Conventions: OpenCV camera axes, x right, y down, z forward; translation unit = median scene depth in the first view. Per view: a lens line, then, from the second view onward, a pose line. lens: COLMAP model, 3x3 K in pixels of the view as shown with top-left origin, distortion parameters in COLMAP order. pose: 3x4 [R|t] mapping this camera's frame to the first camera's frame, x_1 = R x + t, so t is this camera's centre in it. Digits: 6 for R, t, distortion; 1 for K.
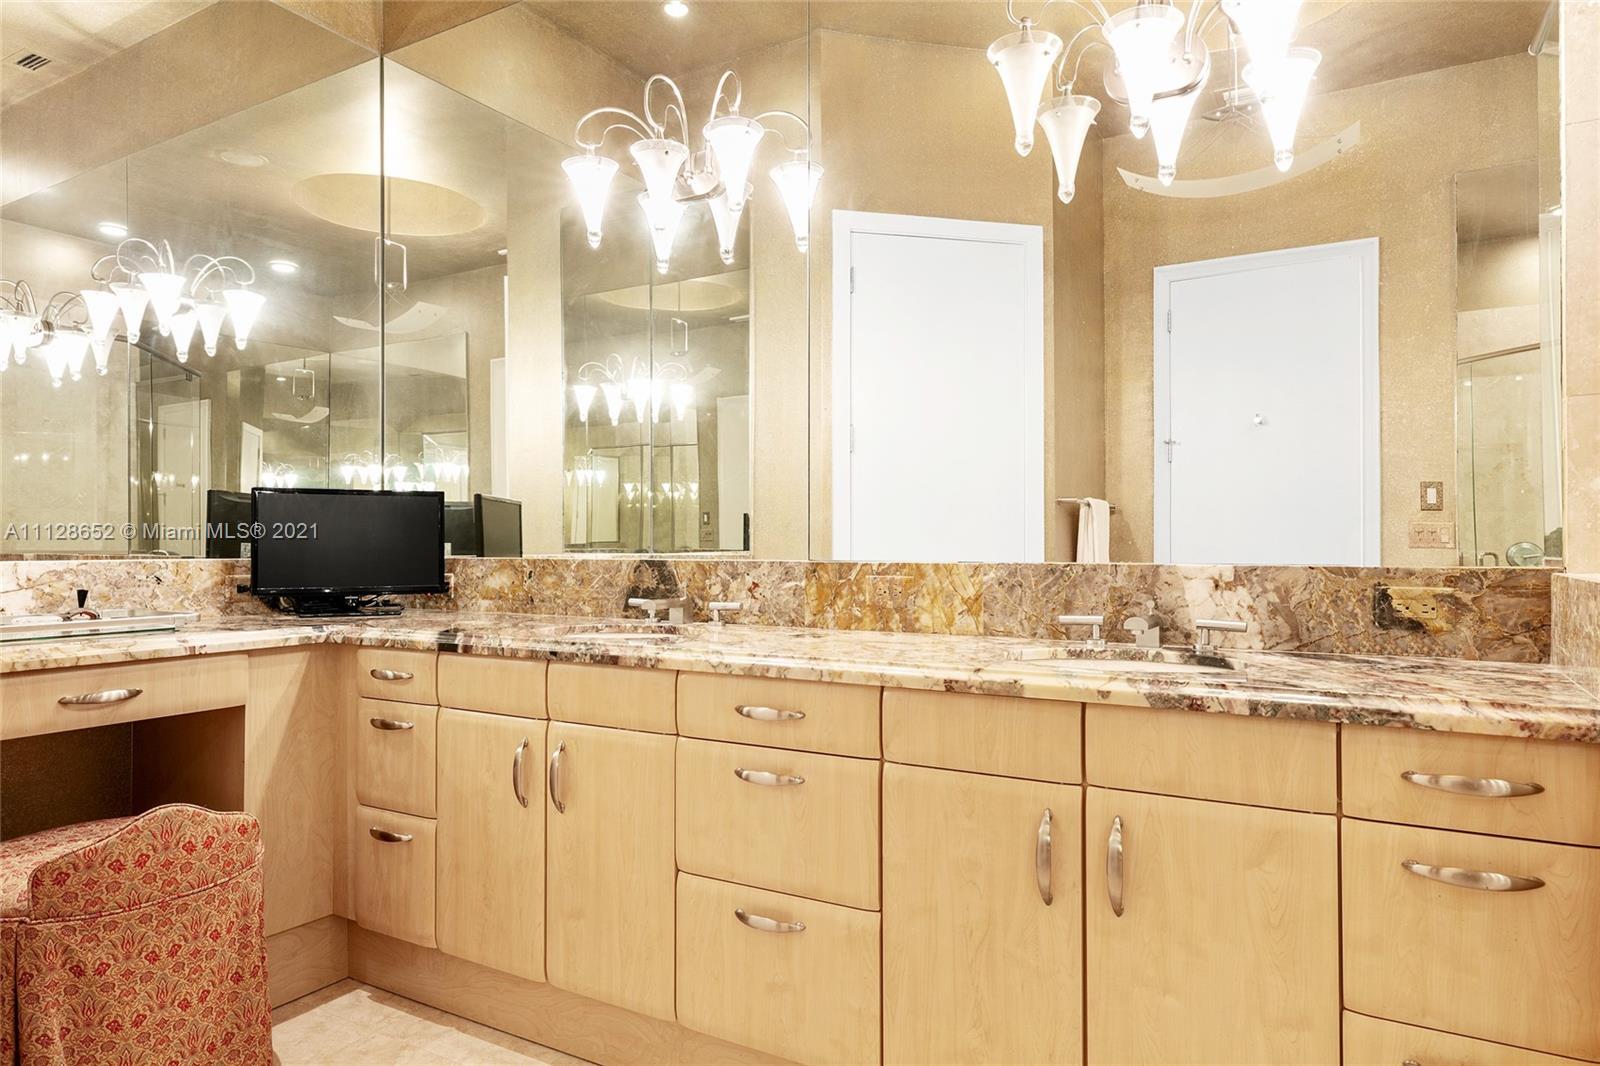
lens RADIAL K [[979.3, 0, 799.8], [0, 979.3, 532.9], [0, 0, 1]] dist [0.002127, 0.001134]
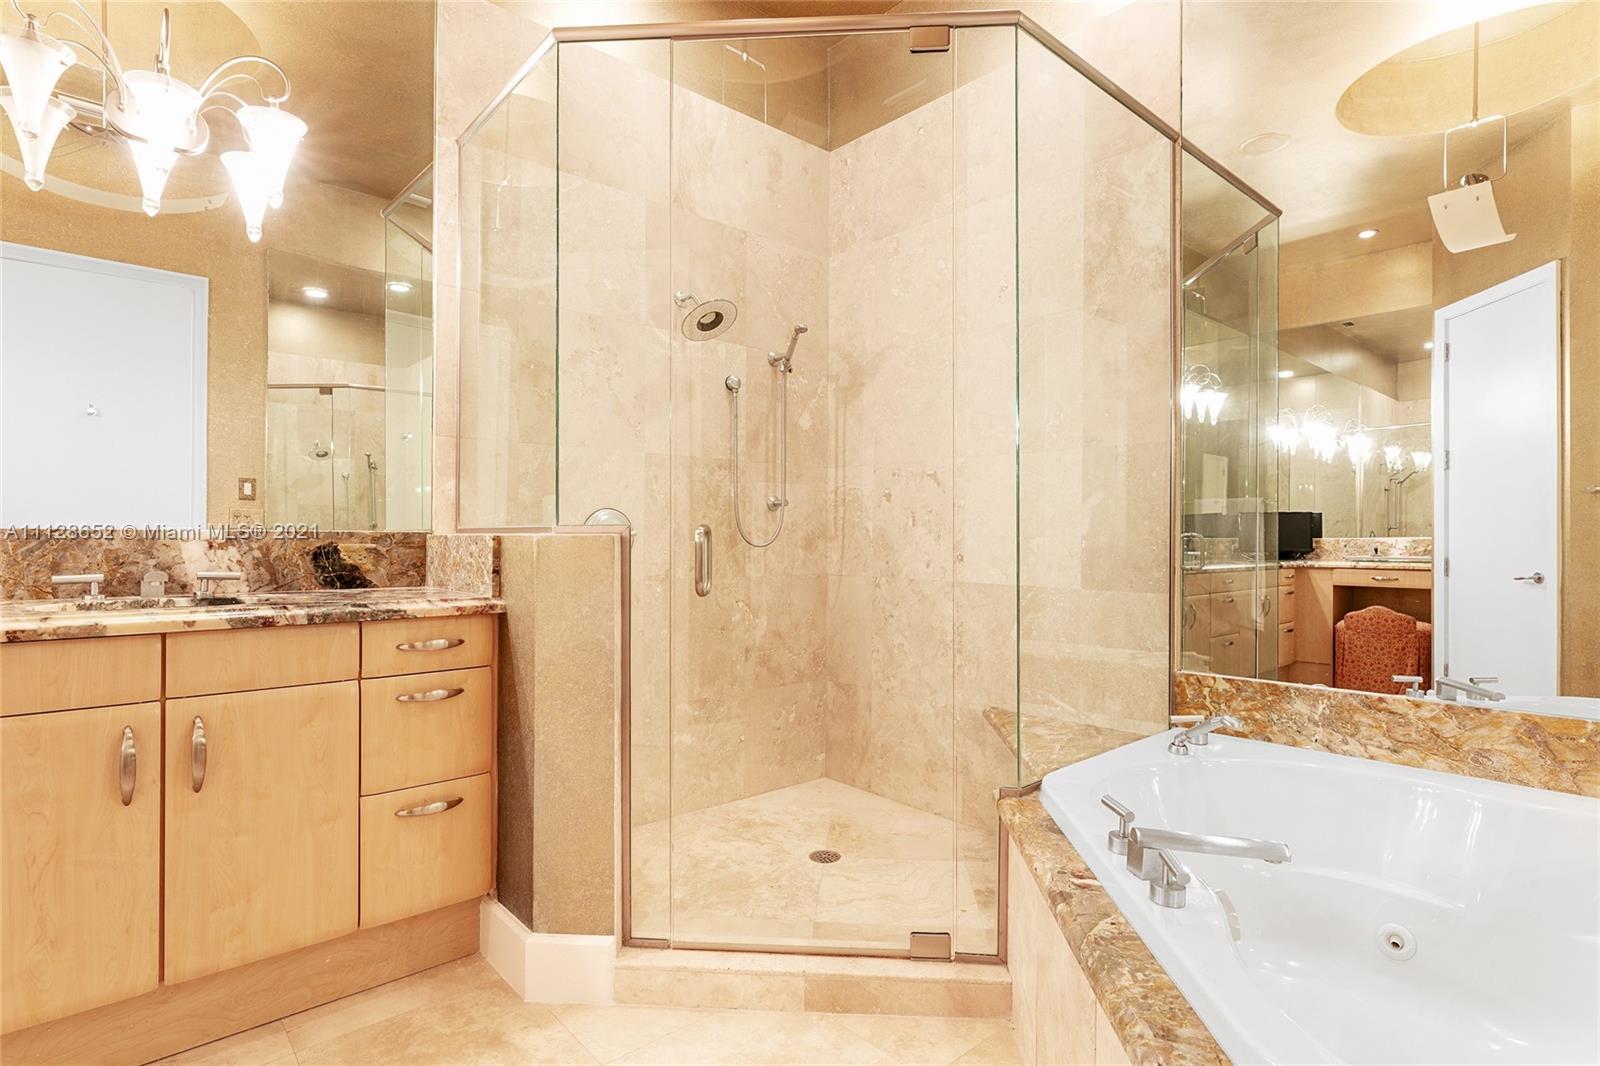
lens RADIAL K [[813.1, 0, 800.2], [0, 813.1, 534.7], [0, 0, 1]] dist [-0.000980, -0.000288]
pose [[0.305342, 0.005154, 0.952229, -0.420134], [-0.015809, 0.999875, -0.000342, 0.031052], [-0.952111, -0.014949, 0.305386, -0.085987]]
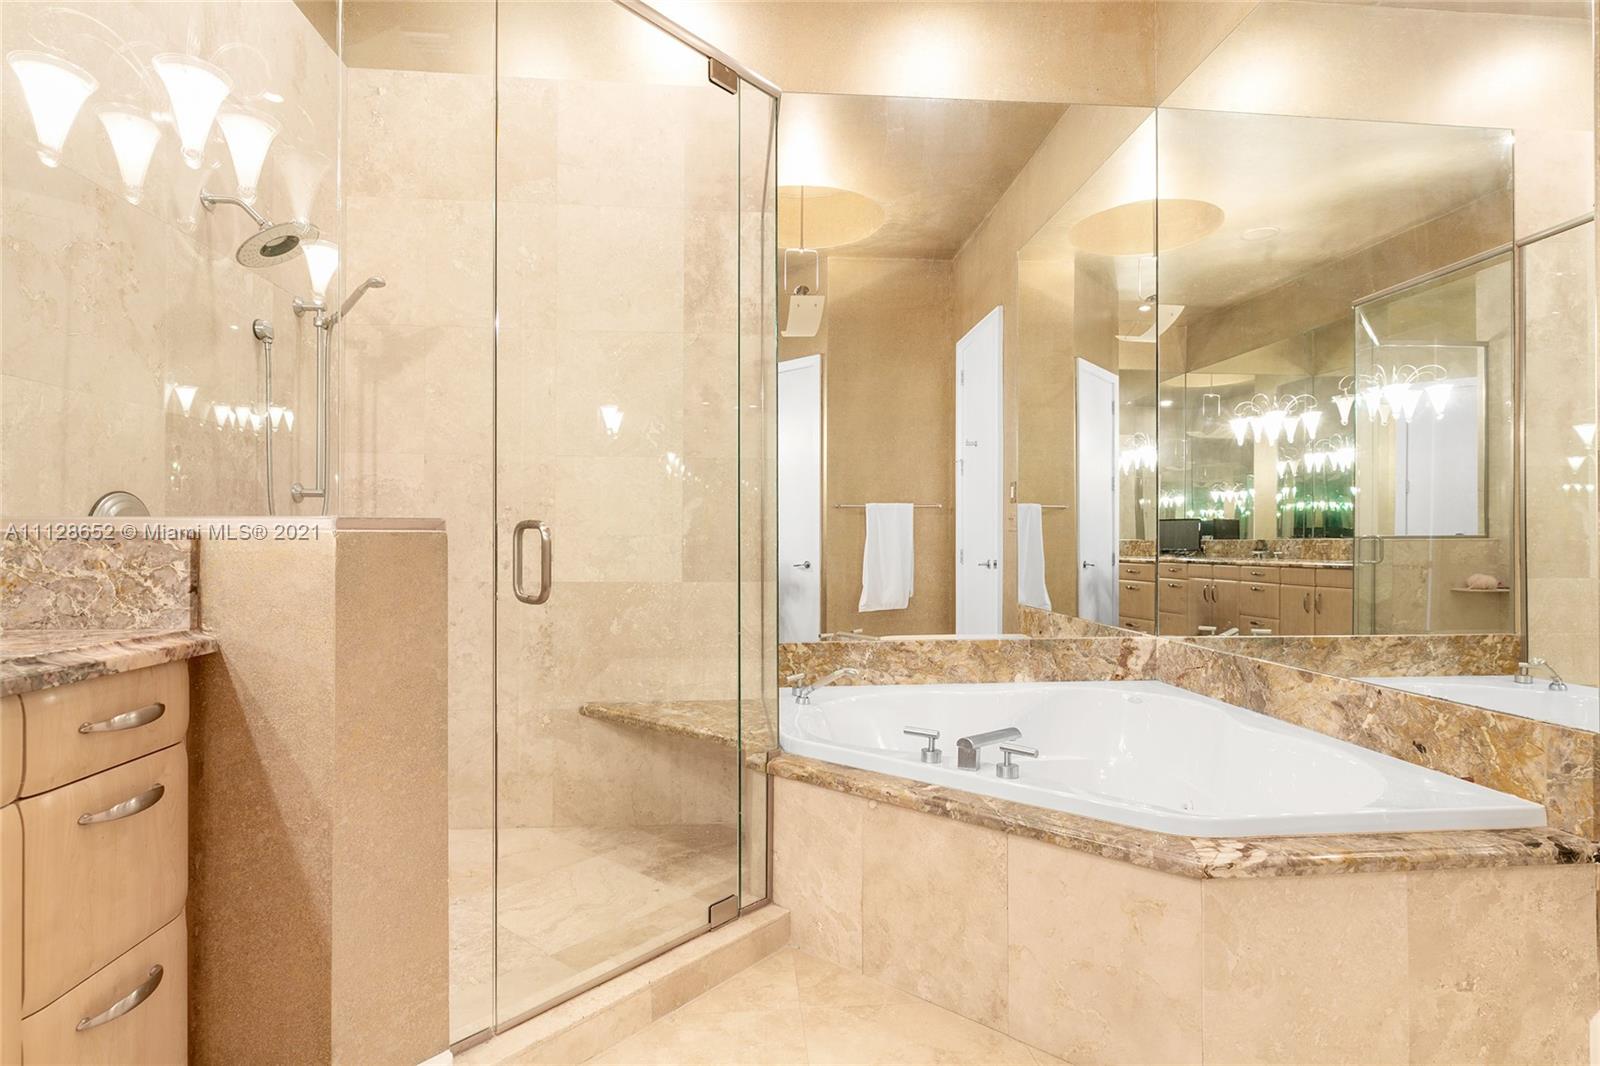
lens RADIAL K [[813.1, 0, 800.9], [0, 813.1, 535.7], [0, 0, 1]] dist [-0.000980, -0.000288]
pose [[-0.579969, 0.005679, 0.814619, -0.355906], [-0.009630, 0.999858, -0.013826, 0.047995], [-0.814581, -0.015864, -0.579832, 0.703584]]
